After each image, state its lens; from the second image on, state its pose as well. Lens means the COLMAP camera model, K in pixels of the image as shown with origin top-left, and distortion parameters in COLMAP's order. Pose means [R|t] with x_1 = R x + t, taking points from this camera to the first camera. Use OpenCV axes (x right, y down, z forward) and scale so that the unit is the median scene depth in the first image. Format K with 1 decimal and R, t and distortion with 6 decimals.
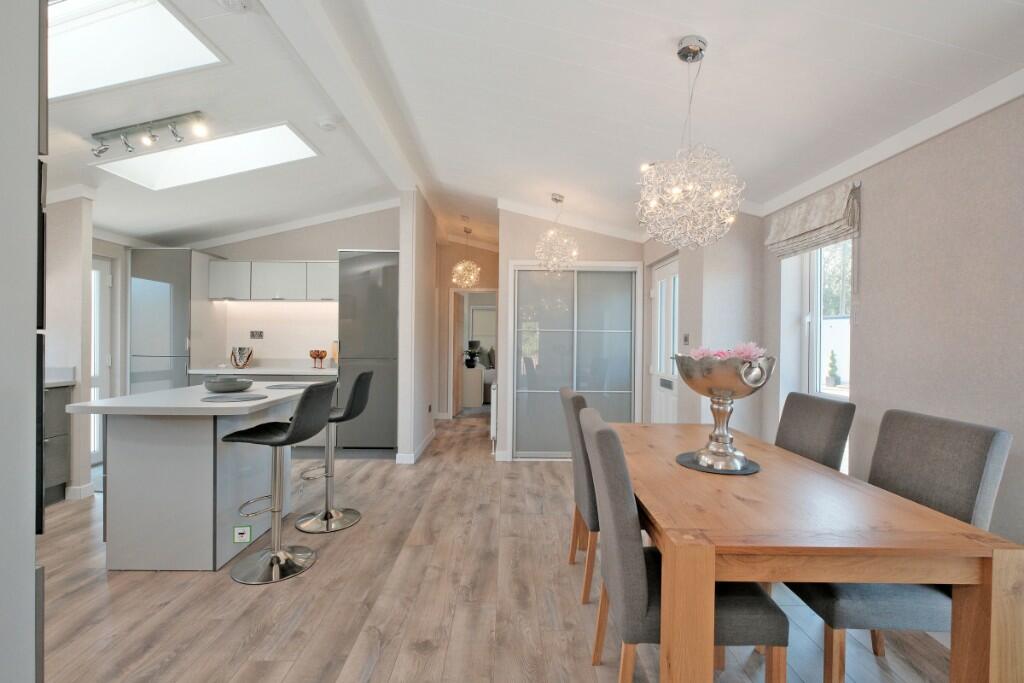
lens RADIAL K [[441.4, 0, 511.1], [0, 441.4, 344.8], [0, 0, 1]] dist [-0.002752, 0.000018]
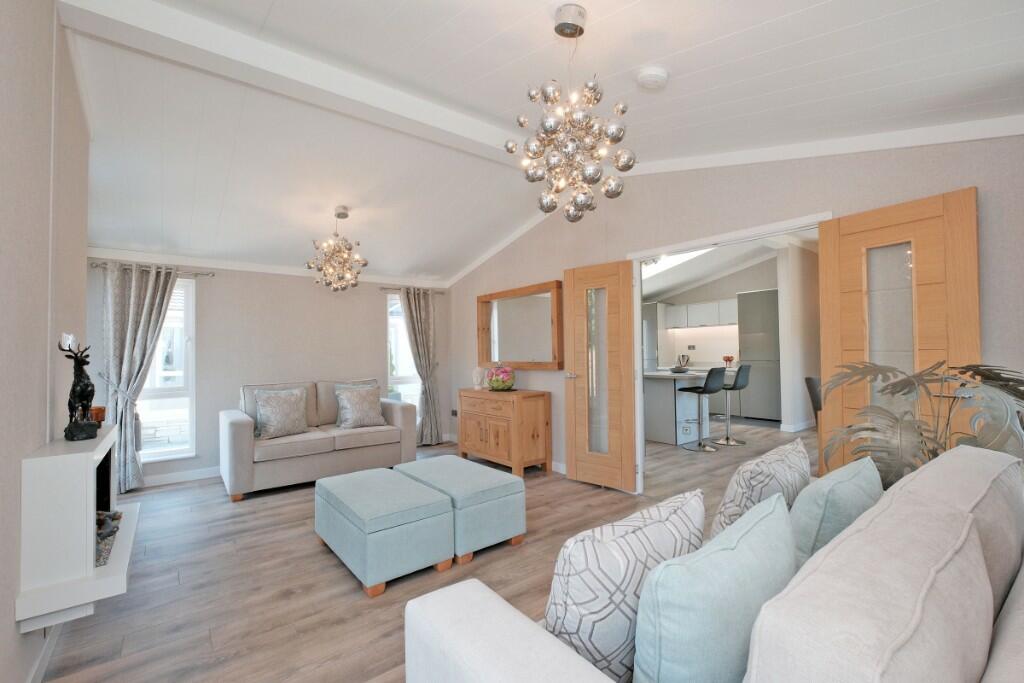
lens RADIAL K [[446.7, 0, 514.0], [0, 446.7, 344.2], [0, 0, 1]] dist [0.000389, 0.000200]
pose [[0.615557, -0.036087, -0.787265, 0.621686], [0.012984, 0.999280, -0.035654, 0.031341], [0.787985, 0.011725, 0.615583, -1.037691]]
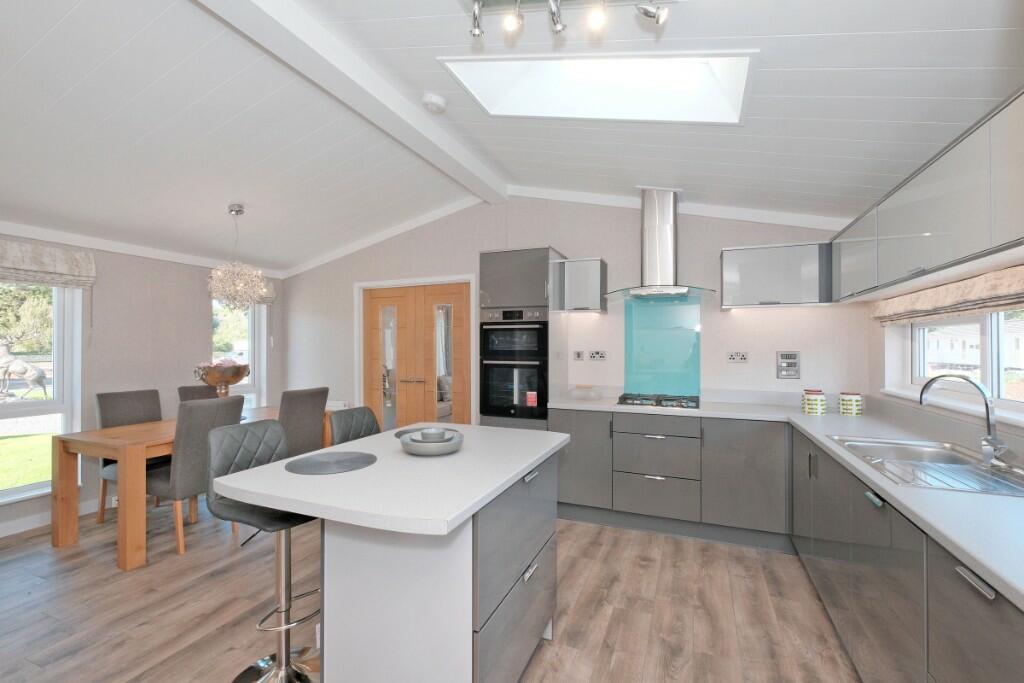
lens RADIAL K [[441.4, 0, 511.1], [0, 441.4, 344.8], [0, 0, 1]] dist [-0.002752, 0.000018]
pose [[-0.918367, -0.009491, 0.395617, -1.023899], [-0.004936, 0.999909, 0.012530, -0.065816], [-0.395700, 0.009555, -0.918330, 1.581680]]
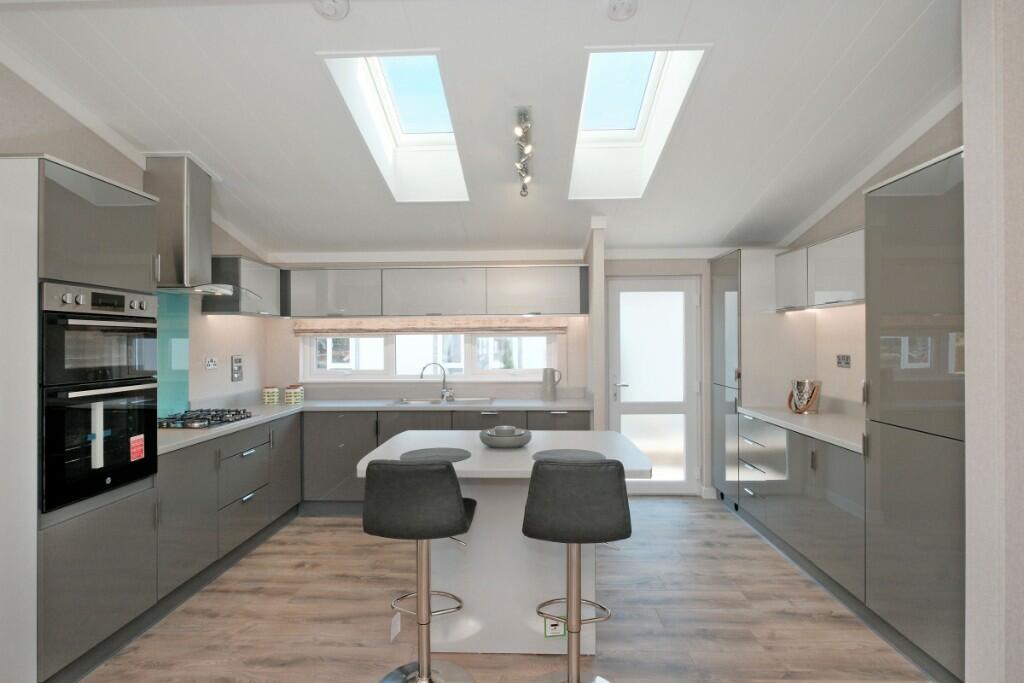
lens RADIAL K [[515.3, 0, 512.0], [0, 515.3, 341.5], [0, 0, 1]] dist [-0.002105, -0.001196]
pose [[-0.041462, -0.010154, -0.999088, 0.287980], [-0.008770, 0.999914, -0.009799, -0.072104], [0.999102, 0.008356, -0.041548, 1.058260]]
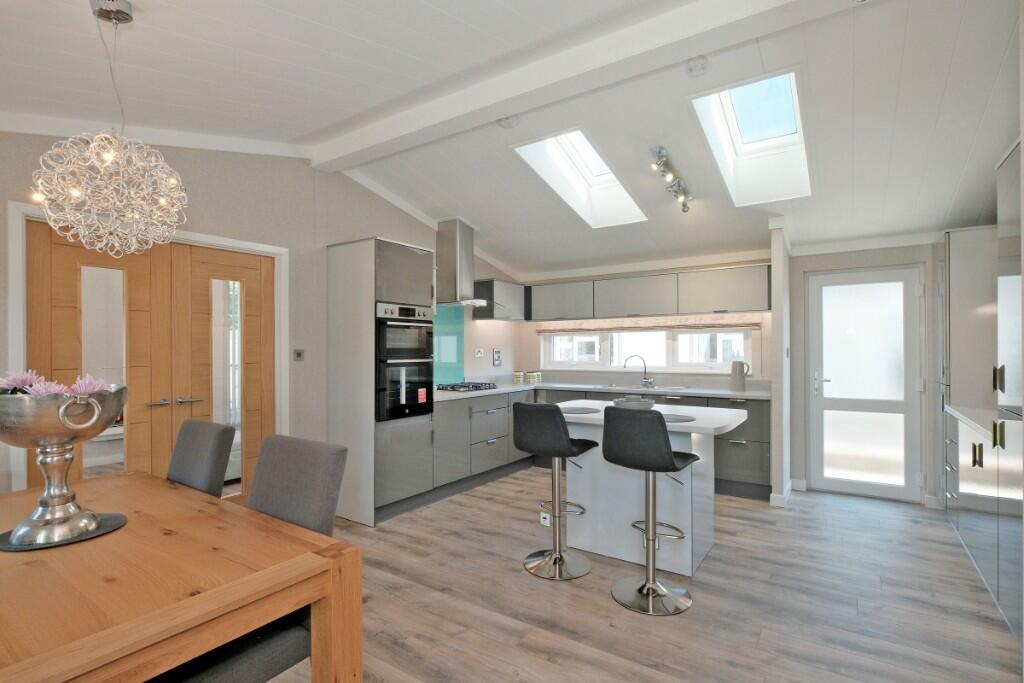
lens RADIAL K [[499.2, 0, 514.0], [0, 499.2, 347.5], [0, 0, 1]] dist [-0.002168, -0.000512]
pose [[-0.568795, -0.010599, -0.822411, 0.502845], [-0.013435, 0.999903, -0.003595, -0.034629], [0.822370, 0.009004, -0.568882, 1.454156]]
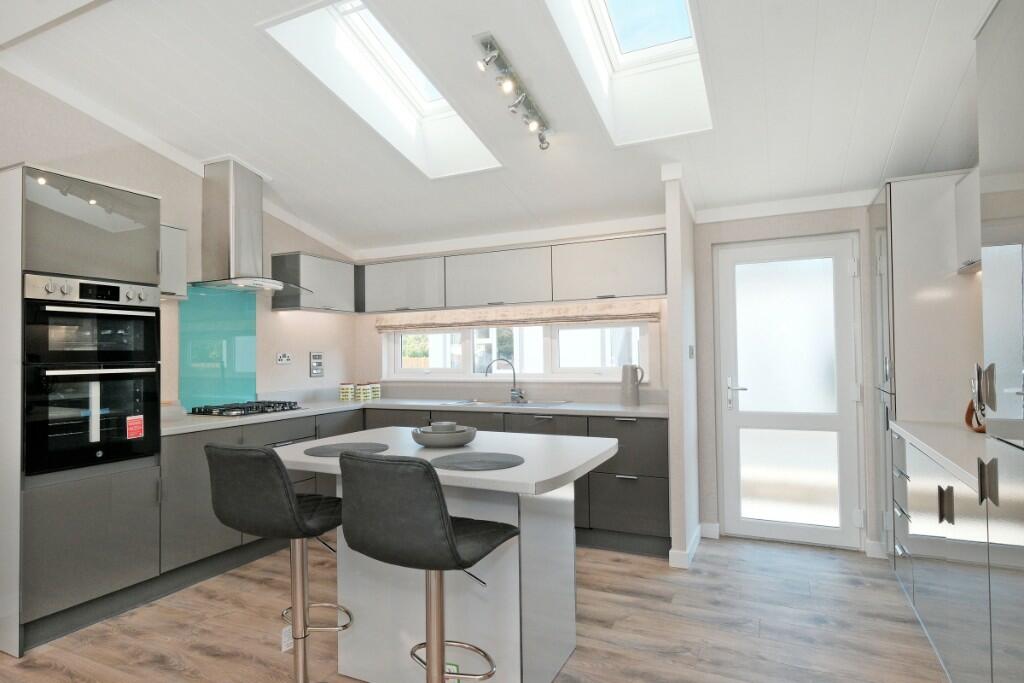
lens RADIAL K [[568.2, 0, 508.4], [0, 568.2, 344.8], [0, 0, 1]] dist [0.005859, 0.000456]
pose [[-0.442954, -0.018307, -0.896357, 0.074462], [-0.001697, 0.999807, -0.019581, -0.025903], [0.896543, -0.007152, -0.442900, 1.473351]]
